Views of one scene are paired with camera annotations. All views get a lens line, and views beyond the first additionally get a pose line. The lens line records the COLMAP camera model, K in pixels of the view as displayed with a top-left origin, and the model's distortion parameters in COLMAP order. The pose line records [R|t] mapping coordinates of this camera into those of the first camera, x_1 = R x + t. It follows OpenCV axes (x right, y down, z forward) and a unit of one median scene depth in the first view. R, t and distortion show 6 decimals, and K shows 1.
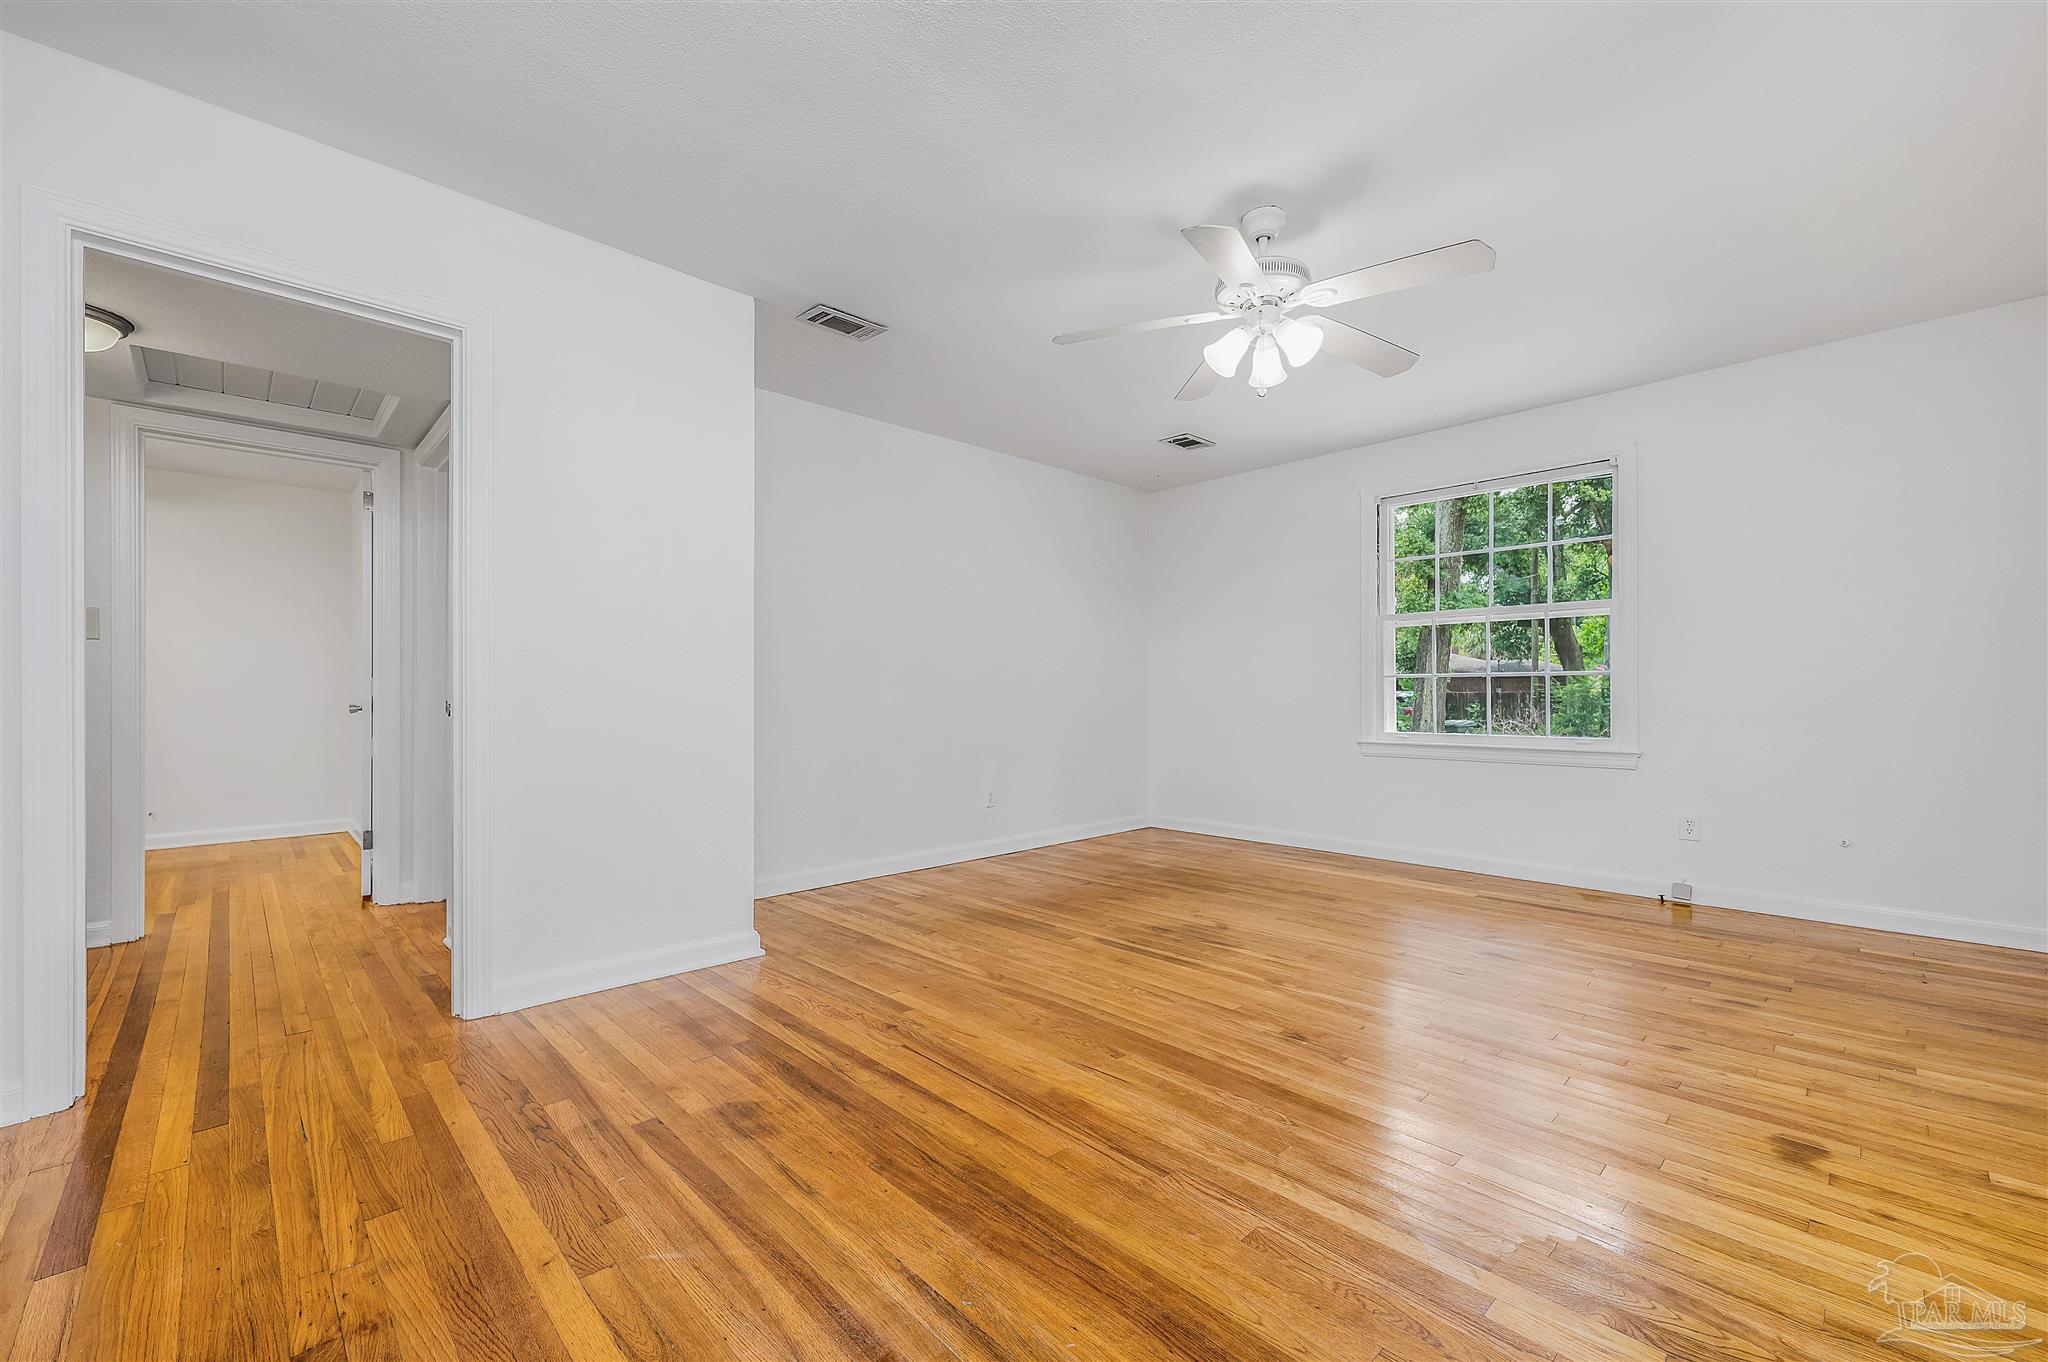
lens RADIAL K [[841.2, 0, 1030.2], [0, 841.2, 685.1], [0, 0, 1]] dist [-0.000876, -0.000057]
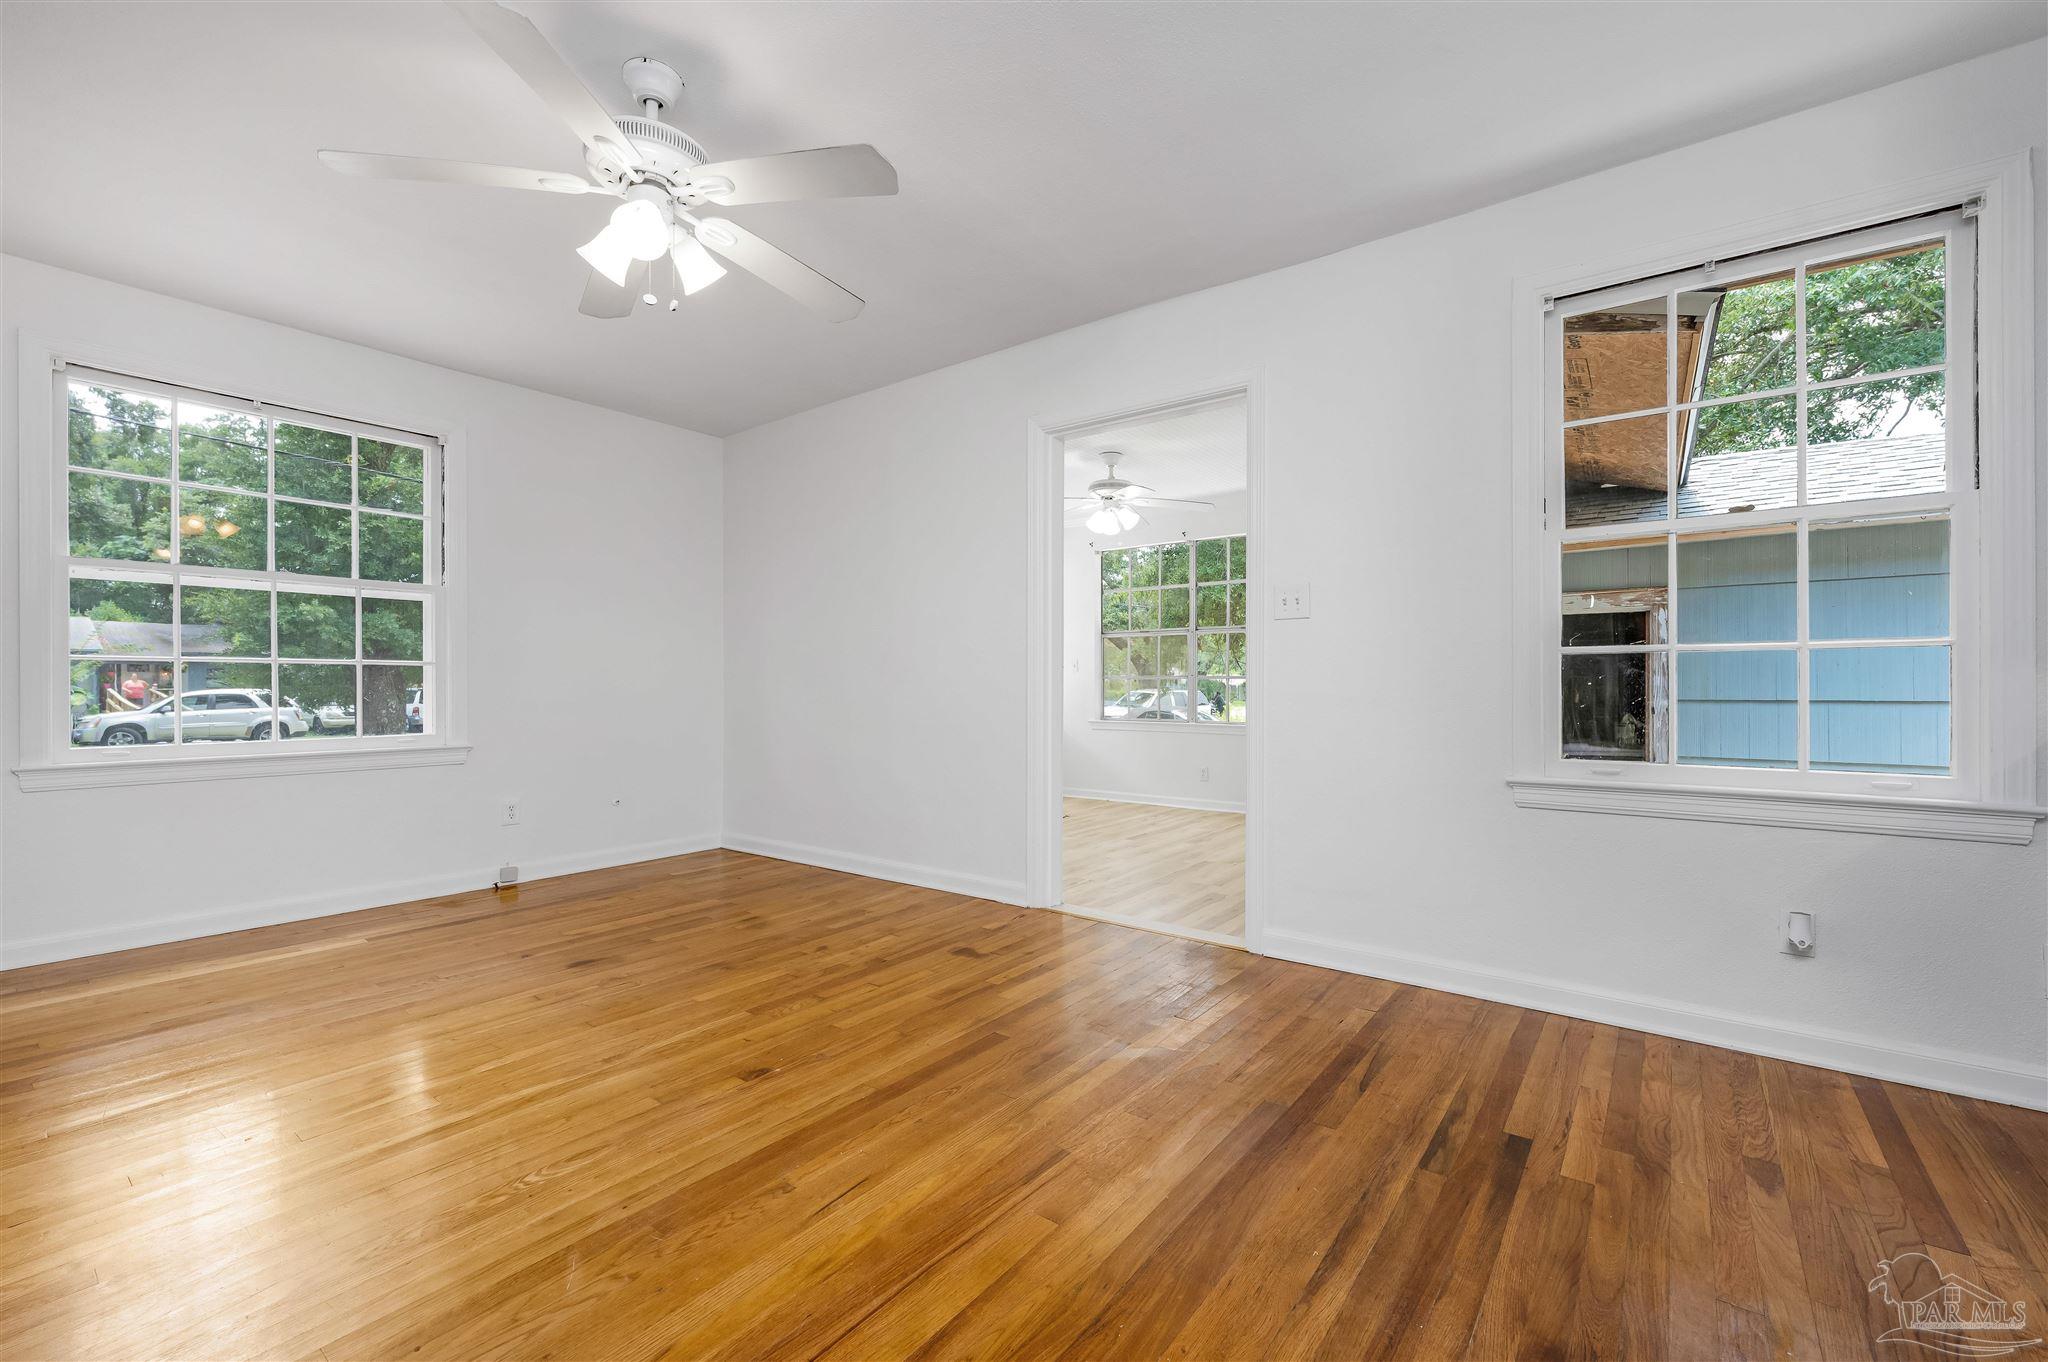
lens RADIAL K [[841.2, 0, 1030.2], [0, 841.2, 685.1], [0, 0, 1]] dist [-0.000876, -0.000057]
pose [[-0.155258, 0.001274, 0.987873, -0.547748], [-0.011179, 0.999933, -0.003046, 0.005544], [-0.987811, -0.011516, -0.155233, 0.771284]]
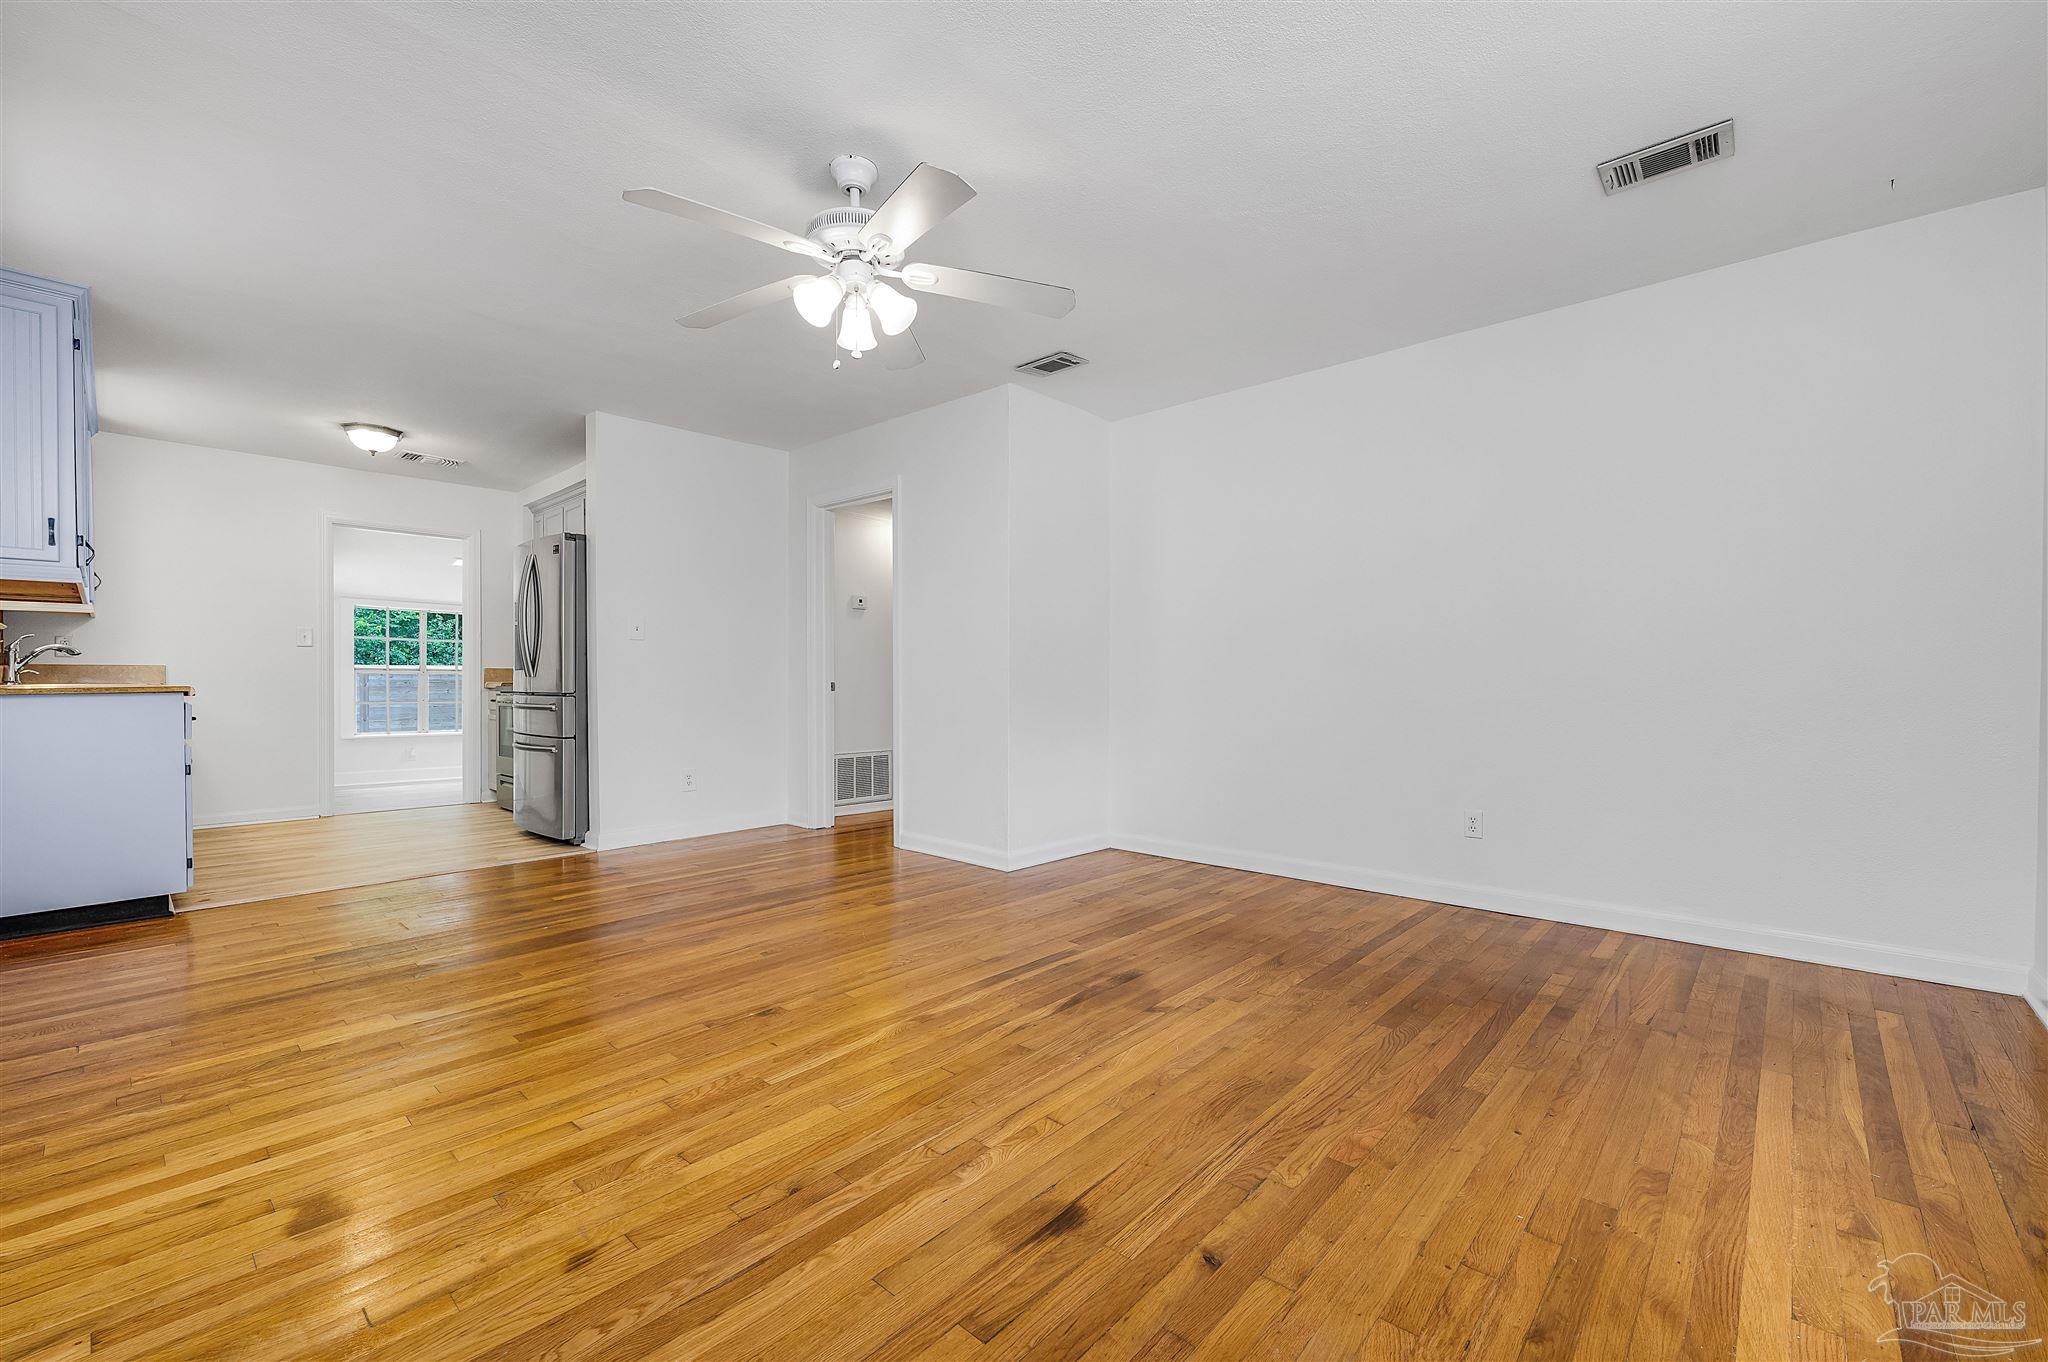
lens RADIAL K [[841.2, 0, 1030.2], [0, 841.2, 685.1], [0, 0, 1]] dist [-0.000876, -0.000057]
pose [[0.066826, 0.008528, -0.997728, 1.219411], [0.011817, 0.999887, 0.009338, 0.010638], [0.997695, -0.012414, 0.066718, 1.126578]]
